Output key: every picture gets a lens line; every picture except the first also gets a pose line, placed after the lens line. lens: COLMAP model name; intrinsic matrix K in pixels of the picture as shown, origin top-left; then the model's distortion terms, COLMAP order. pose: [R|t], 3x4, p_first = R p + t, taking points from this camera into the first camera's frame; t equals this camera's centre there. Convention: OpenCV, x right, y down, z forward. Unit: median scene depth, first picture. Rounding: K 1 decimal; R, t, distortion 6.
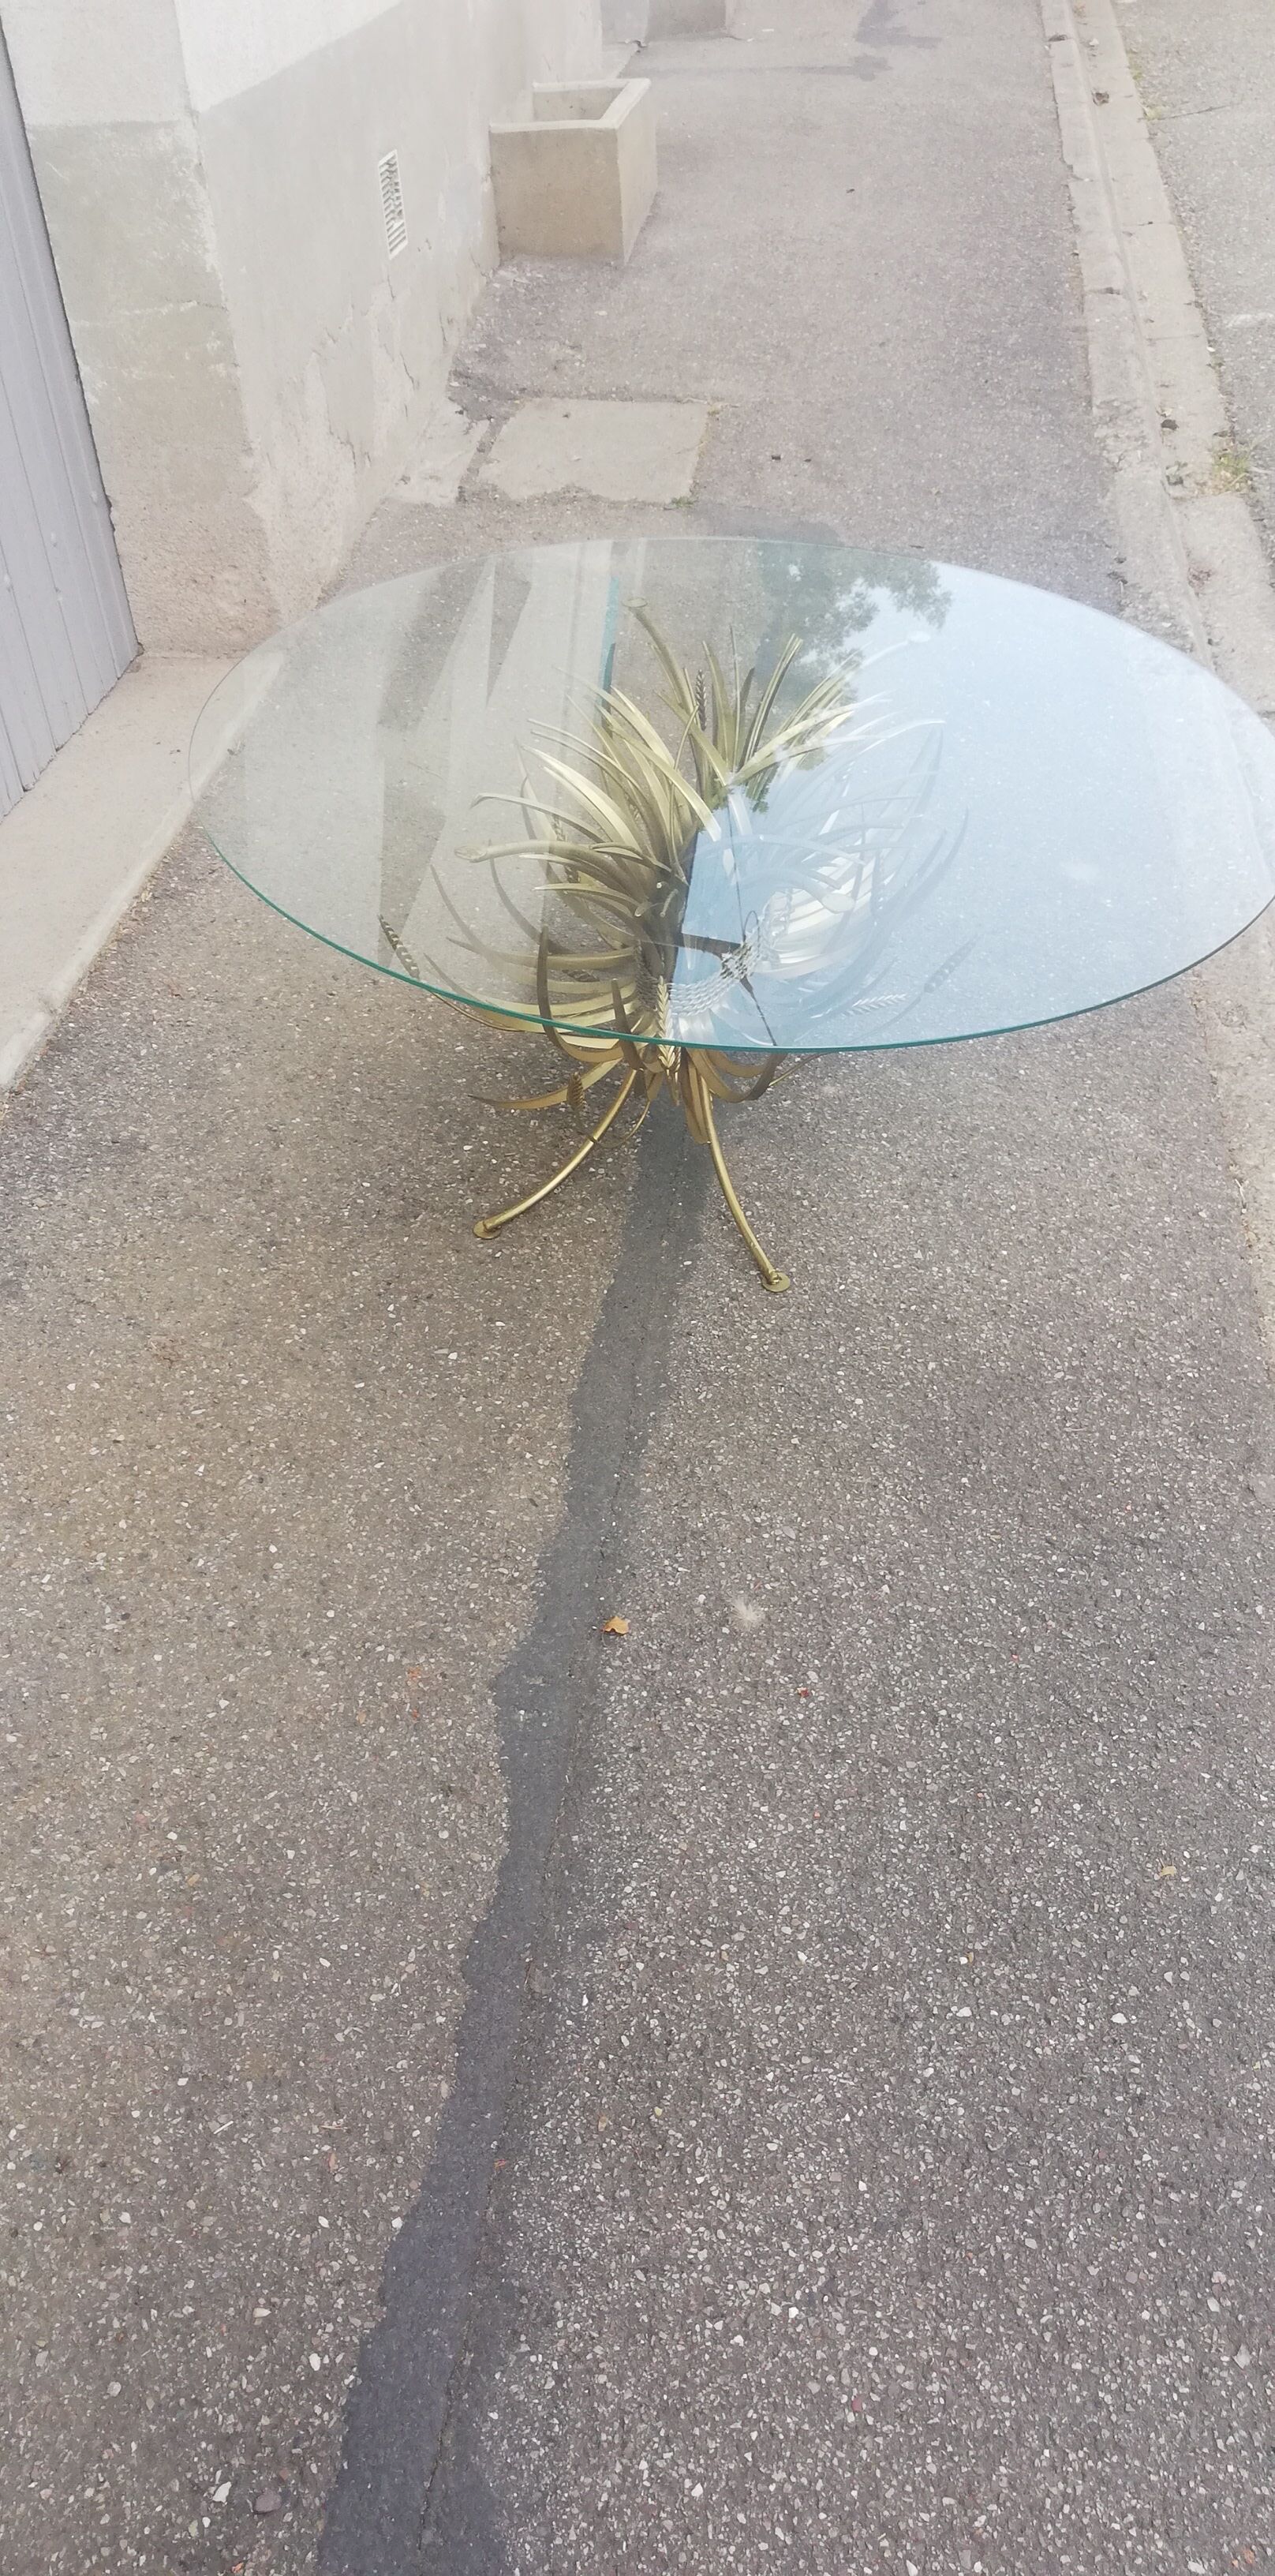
lens RADIAL K [[1963.9, 0, 625.7], [0, 1963.9, 1286.8], [0, 0, 1]] dist [0.047047, -0.078343]
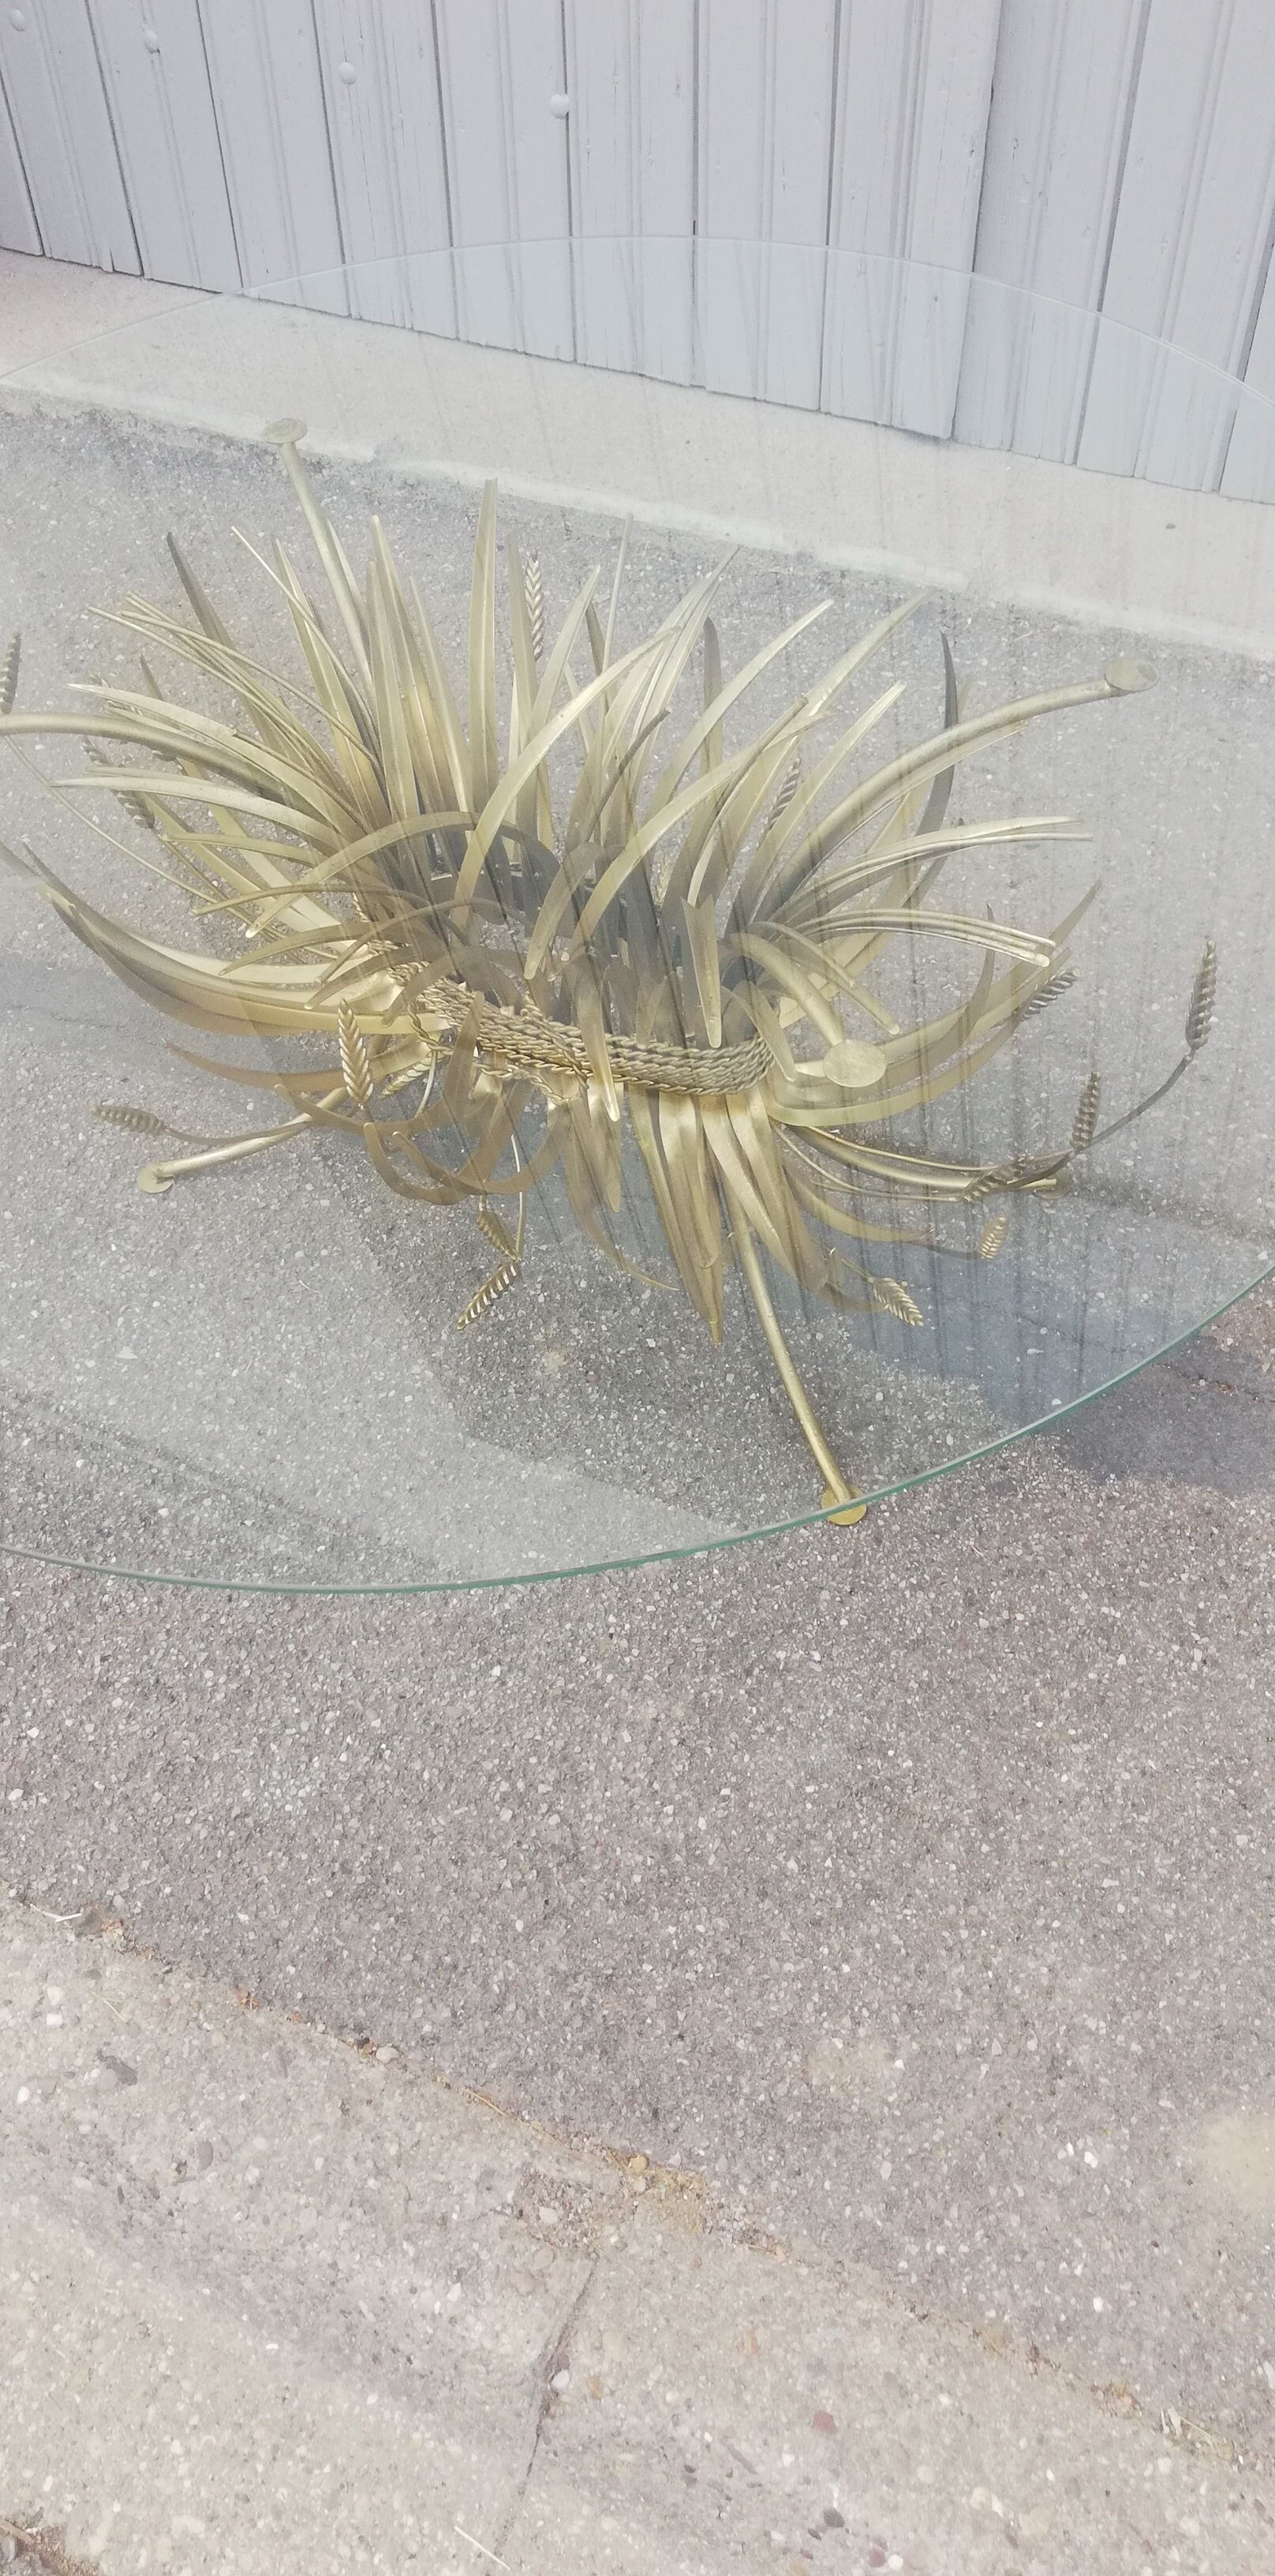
lens RADIAL K [[1963.9, 0, 624.2], [0, 1963.9, 1265.9], [0, 0, 1]] dist [0.047047, -0.078343]
pose [[-0.306205, 0.759676, -0.573700, 0.519766], [-0.566124, 0.339187, 0.751303, -0.711855], [0.765338, 0.554838, 0.326210, 0.996902]]
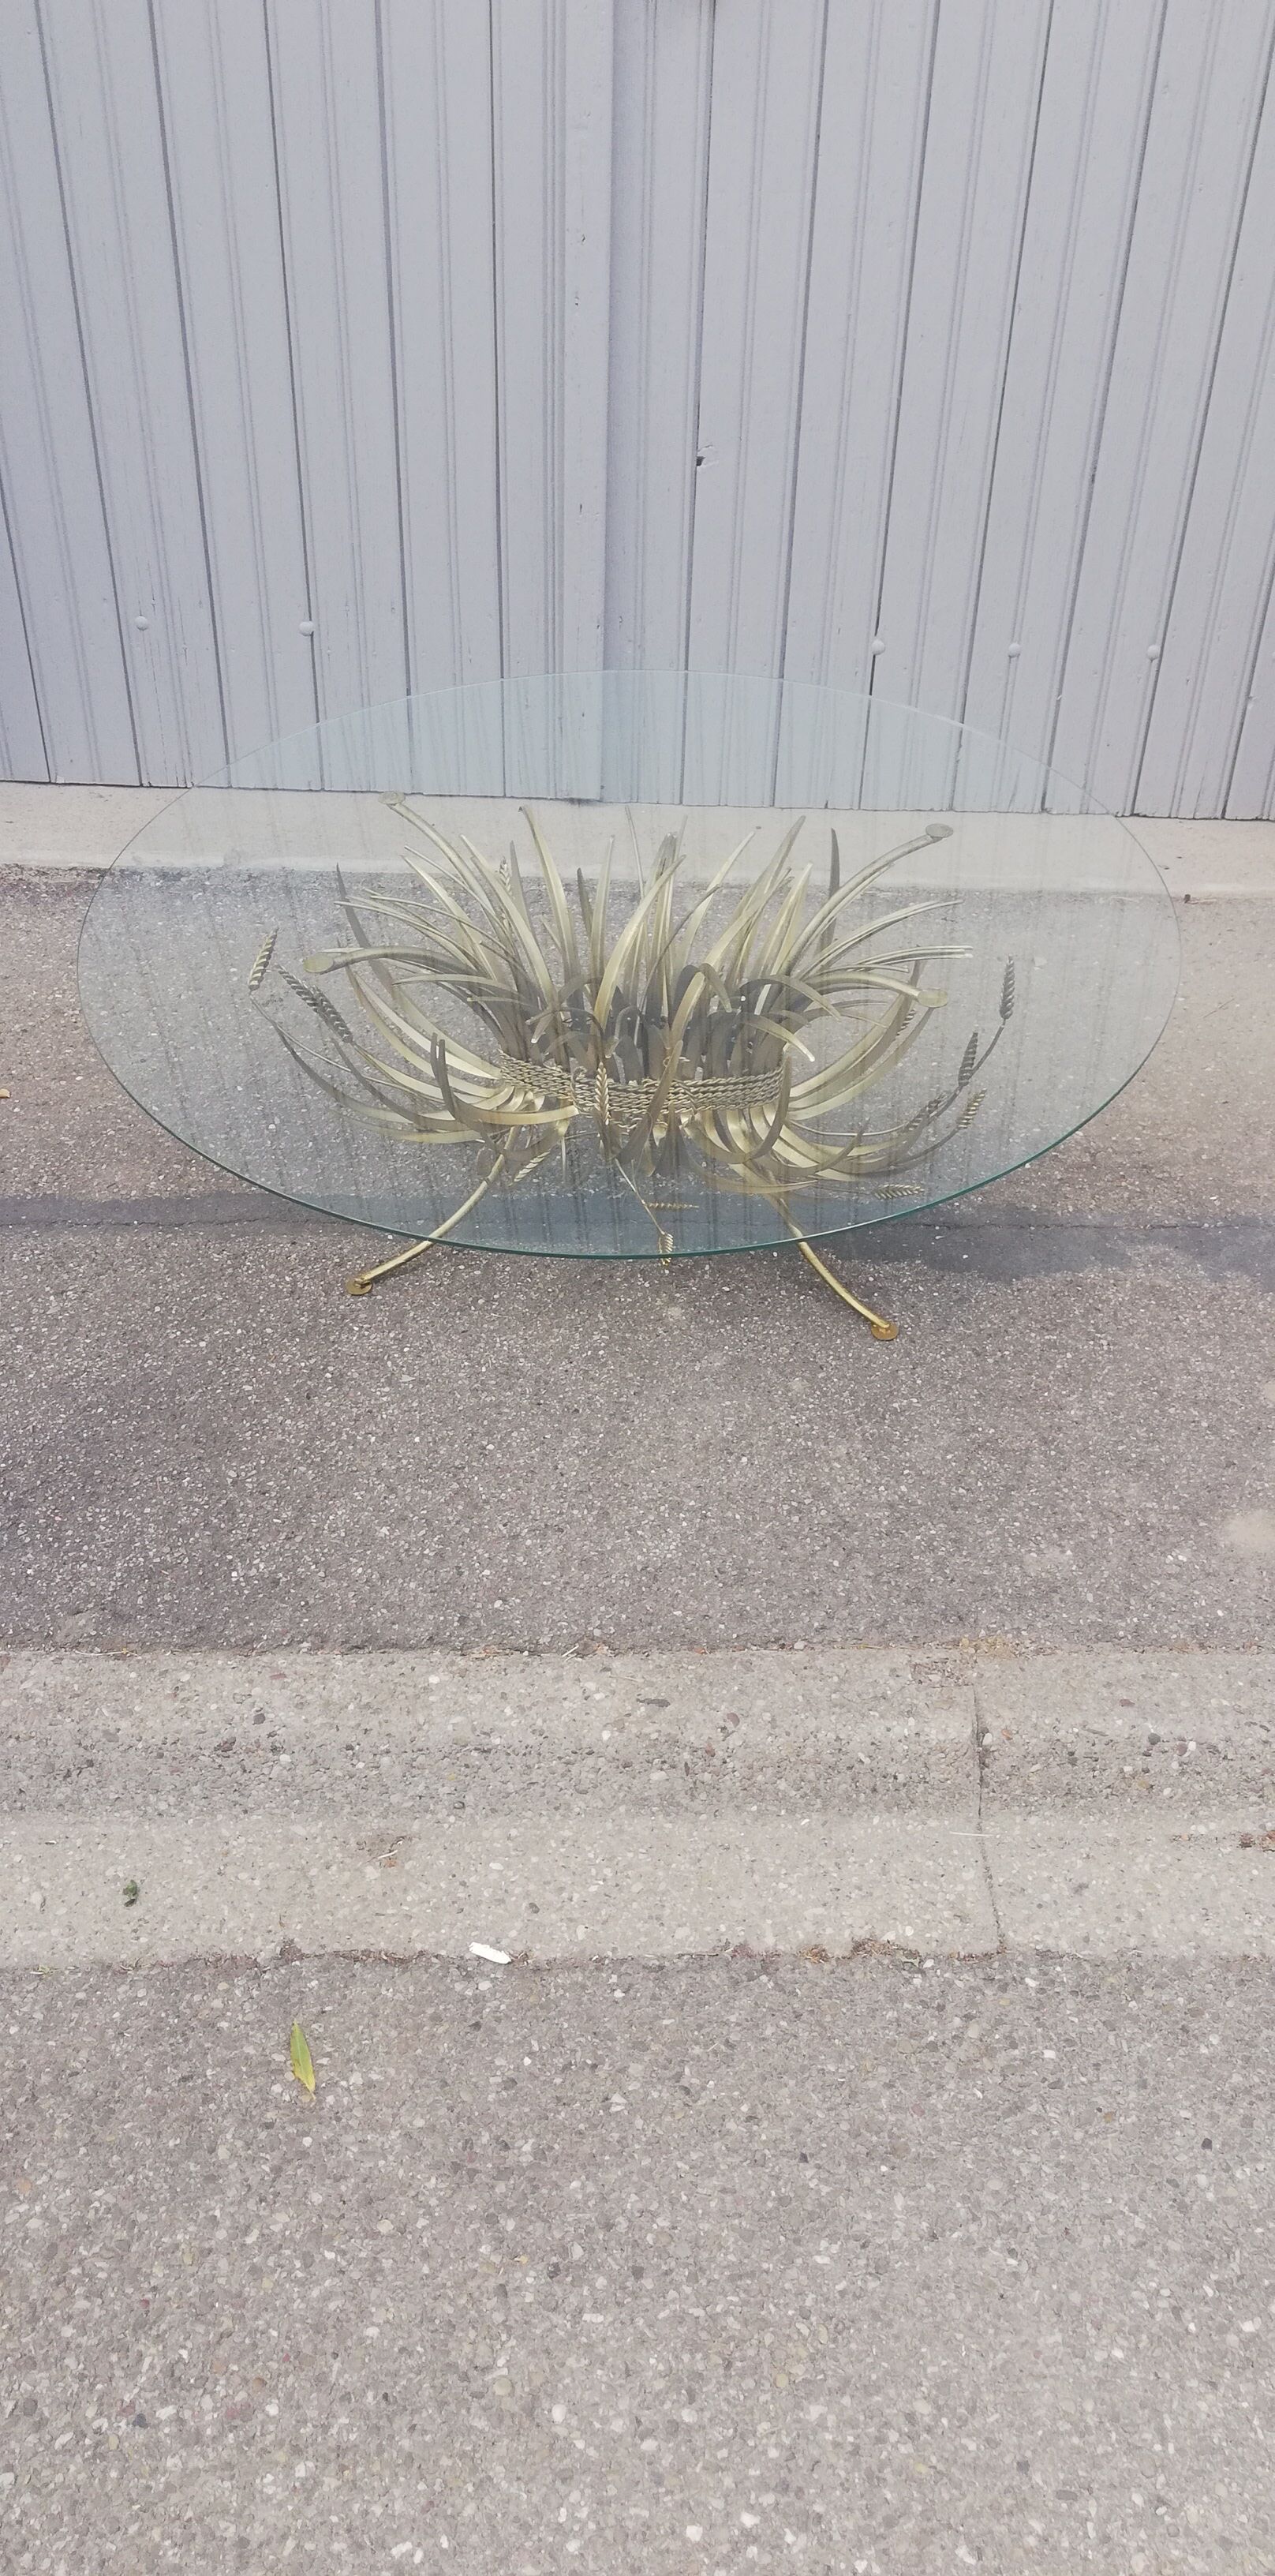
lens RADIAL K [[1963.9, 0, 633.9], [0, 1963.9, 1260.4], [0, 0, 1]] dist [0.047047, -0.078343]
pose [[0.108738, 0.630454, -0.768573, 1.012545], [-0.643587, 0.633894, 0.428922, -0.633839], [0.757609, 0.448004, 0.474680, 0.647208]]
